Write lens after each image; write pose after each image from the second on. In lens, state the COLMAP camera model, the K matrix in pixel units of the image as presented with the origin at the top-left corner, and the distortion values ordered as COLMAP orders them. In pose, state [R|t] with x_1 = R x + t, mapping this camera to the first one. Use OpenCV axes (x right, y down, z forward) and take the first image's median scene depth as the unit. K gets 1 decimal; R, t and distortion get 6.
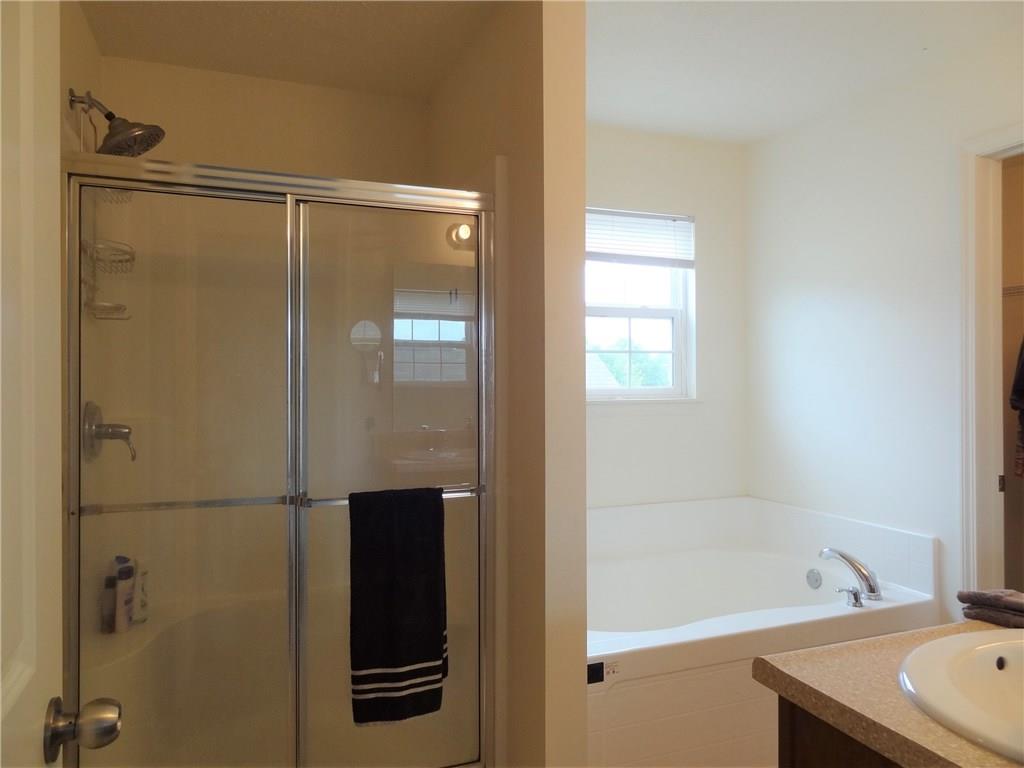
lens RADIAL K [[728.4, 0, 513.3], [0, 728.4, 386.0], [0, 0, 1]] dist [-0.008329, -0.005999]
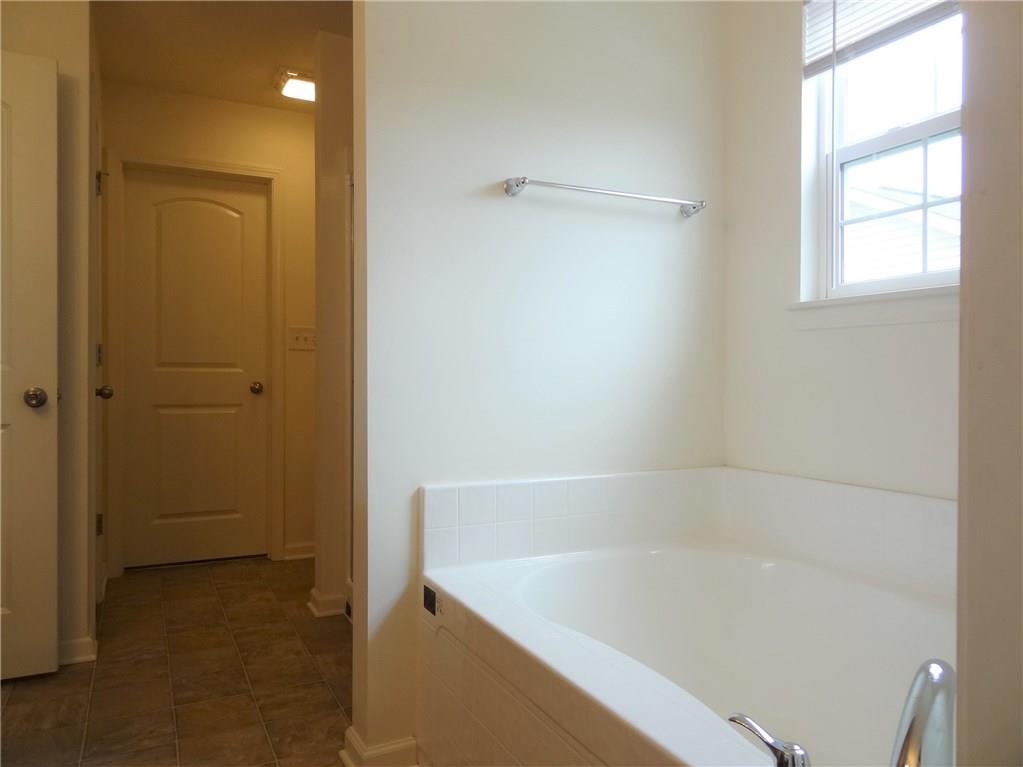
lens RADIAL K [[727.7, 0, 511.5], [0, 727.7, 381.3], [0, 0, 1]] dist [-0.008329, -0.005999]
pose [[0.100372, 0.010478, -0.994895, 0.693375], [0.001181, 0.999943, 0.010650, 0.077103], [0.994949, -0.002244, 0.100354, 0.688793]]
